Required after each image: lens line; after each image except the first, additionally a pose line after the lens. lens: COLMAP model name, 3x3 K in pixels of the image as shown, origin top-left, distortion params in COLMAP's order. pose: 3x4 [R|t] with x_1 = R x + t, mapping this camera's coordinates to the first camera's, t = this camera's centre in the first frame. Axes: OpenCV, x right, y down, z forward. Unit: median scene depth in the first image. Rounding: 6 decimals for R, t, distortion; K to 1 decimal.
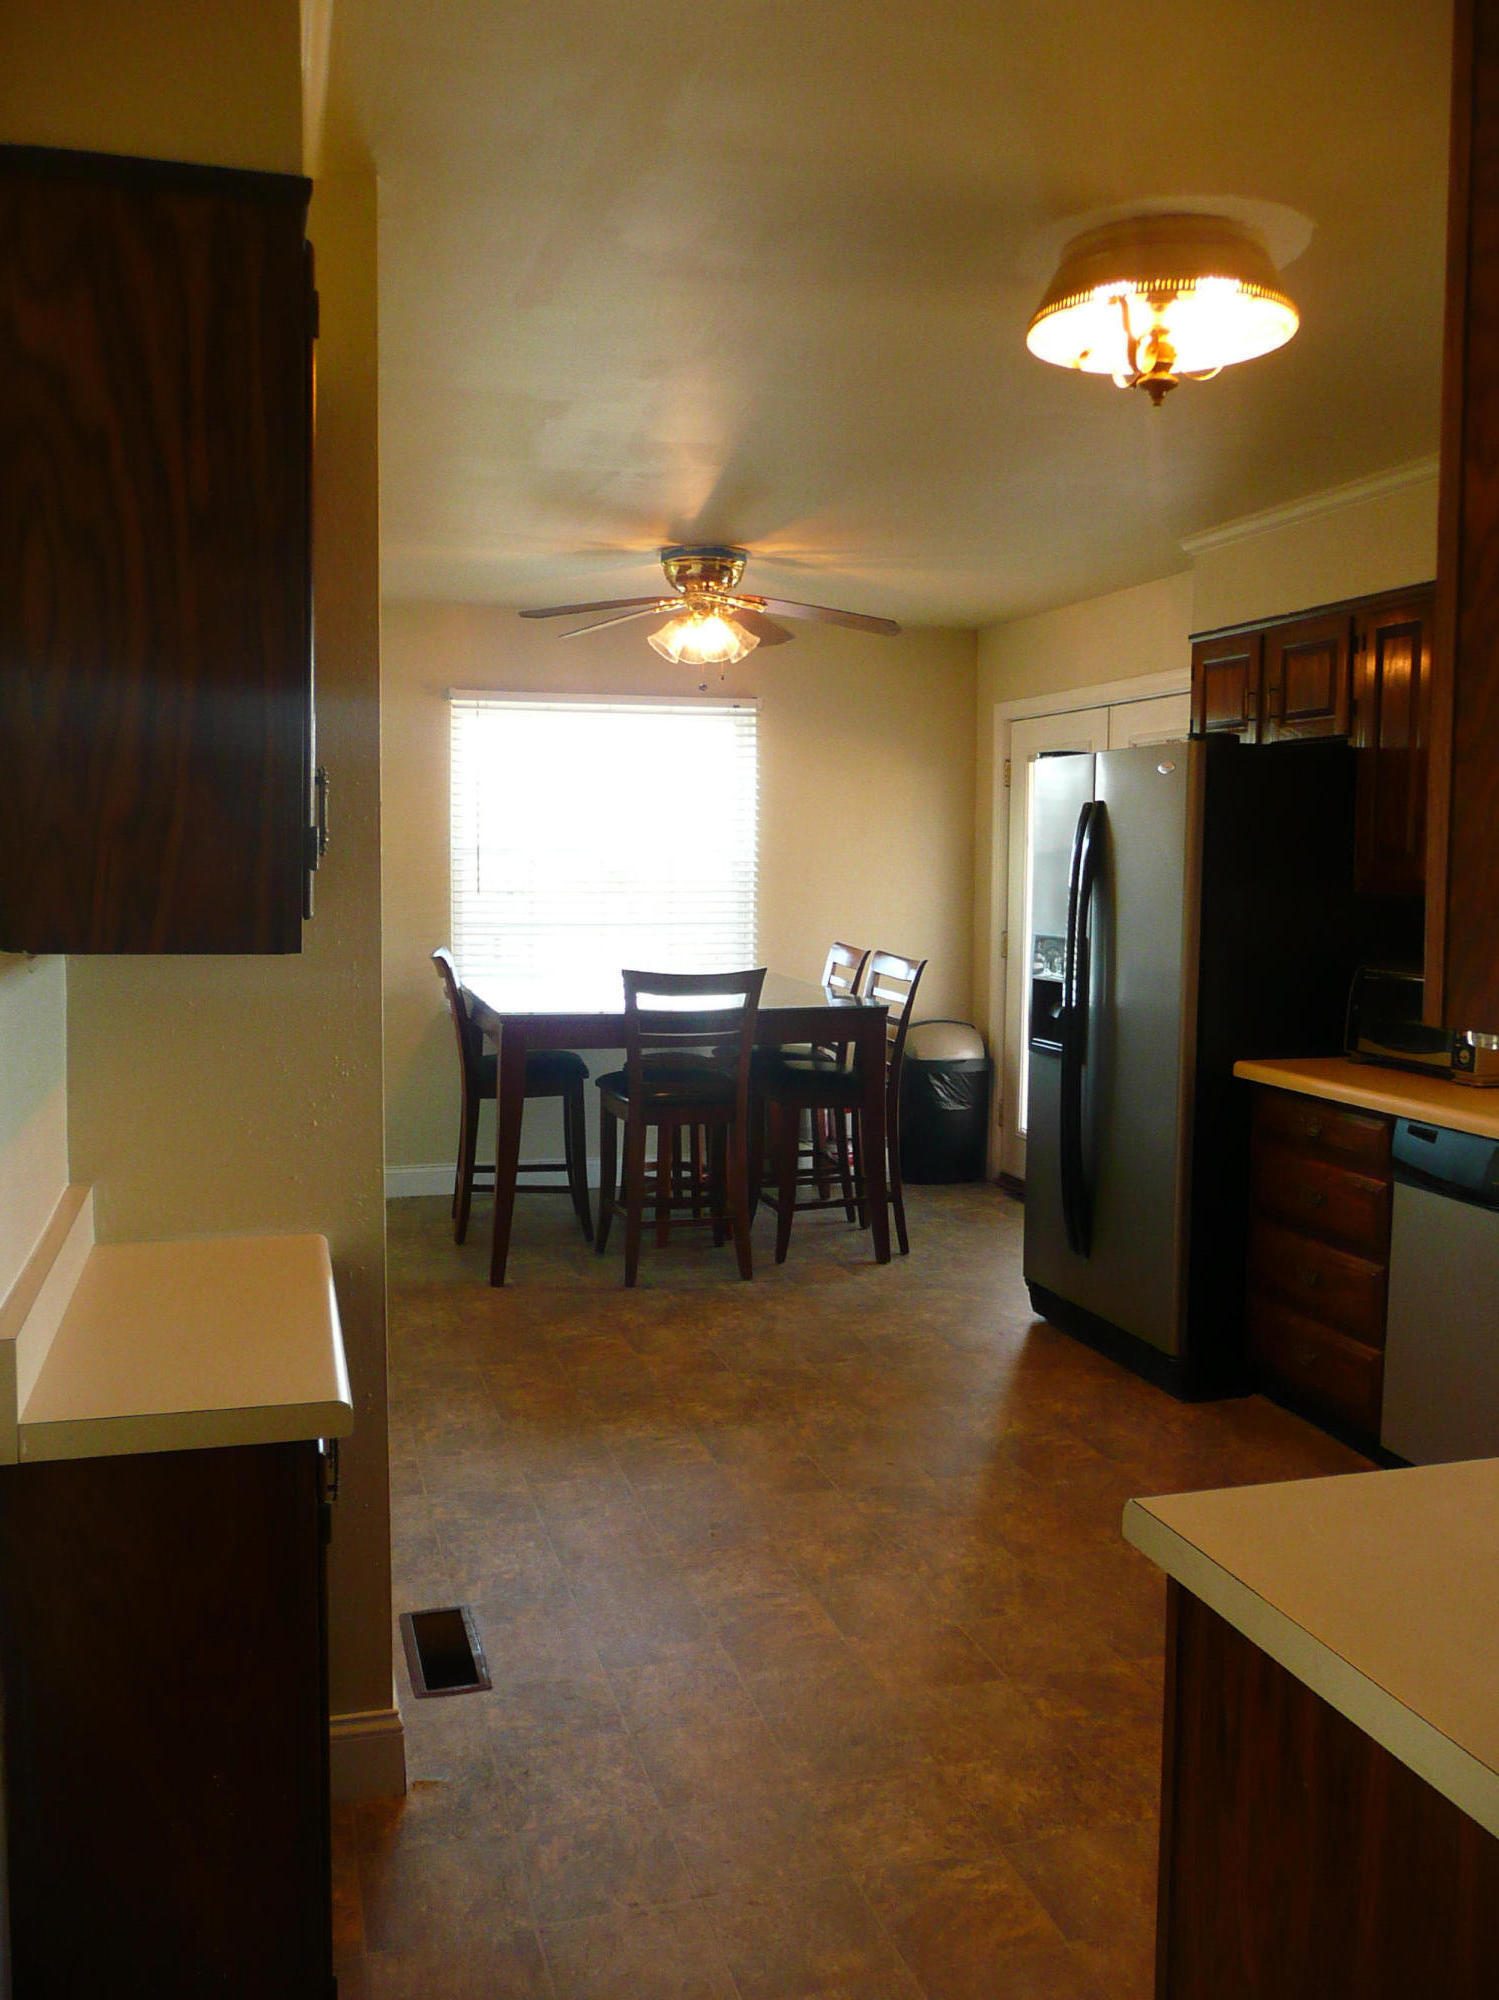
lens RADIAL K [[1690.0, 0, 752.4], [0, 1690.0, 965.4], [0, 0, 1]] dist [-0.034981, 0.029285]
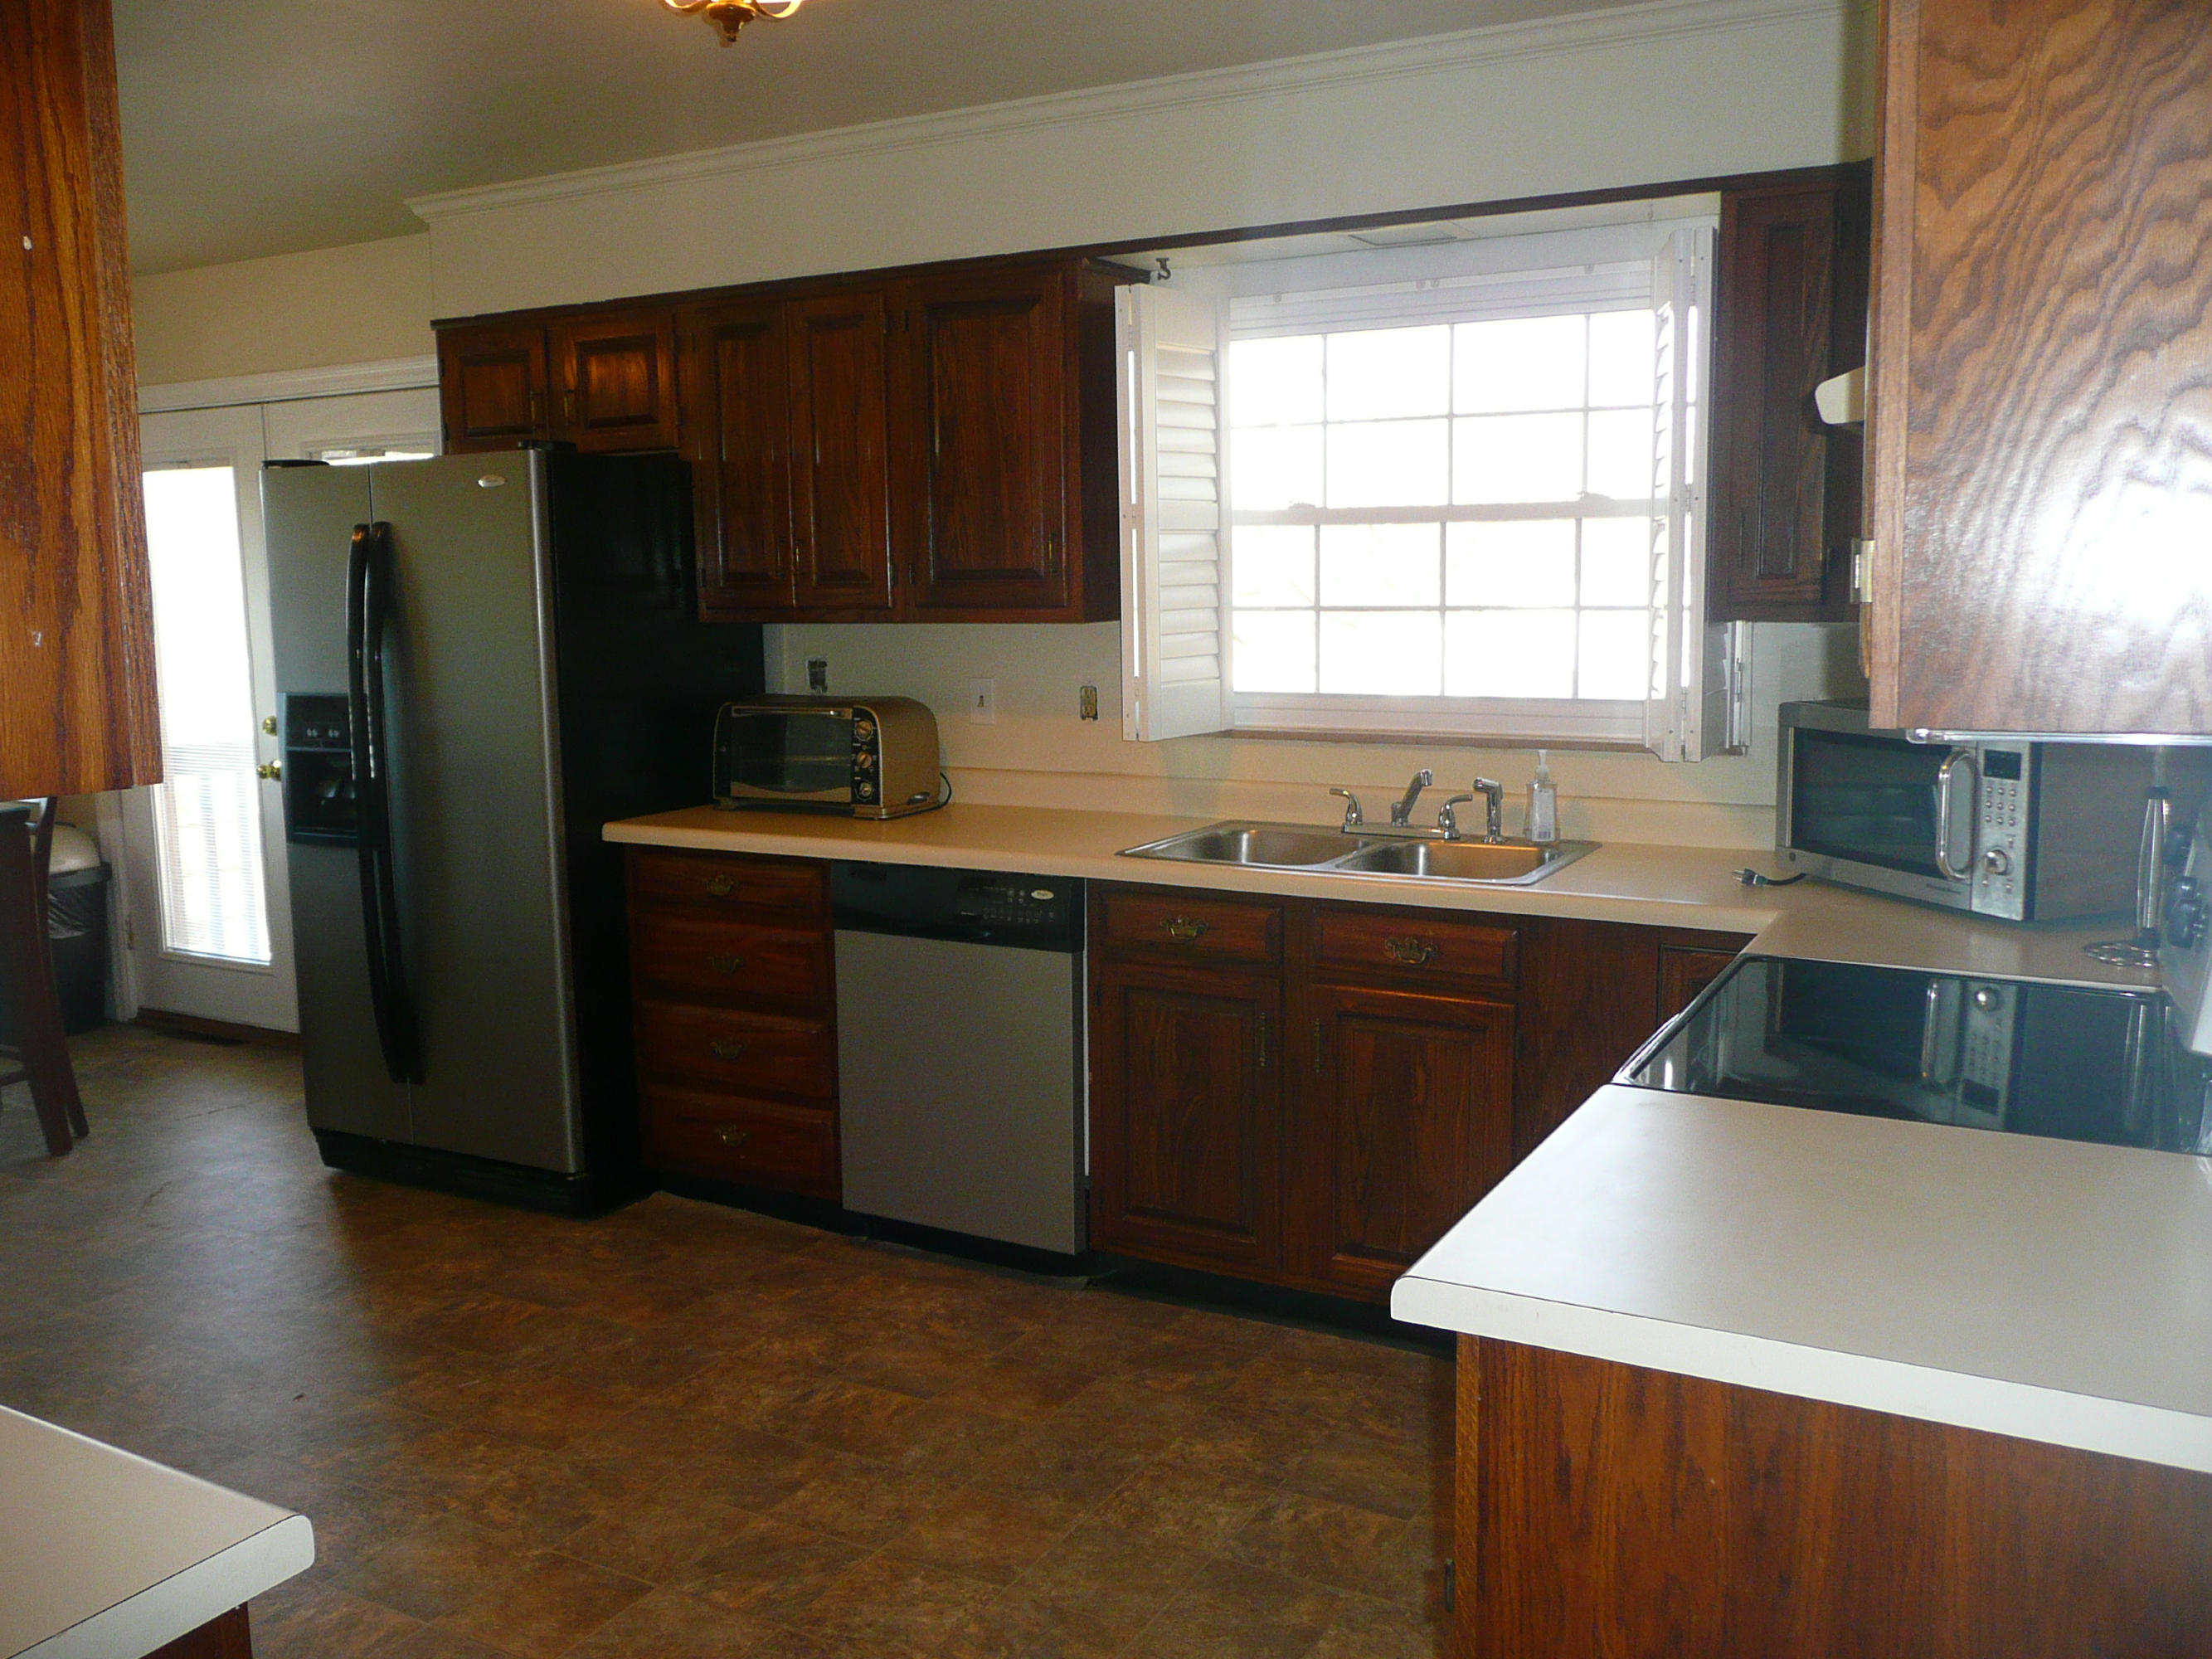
lens RADIAL K [[1869.3, 0, 1122.0], [0, 1869.3, 825.5], [0, 0, 1]] dist [-0.034981, 0.029285]
pose [[0.709691, -0.116970, 0.694735, -0.192713], [0.072730, 0.993016, 0.092894, -0.012065], [-0.700749, -0.015398, 0.713242, 0.131092]]
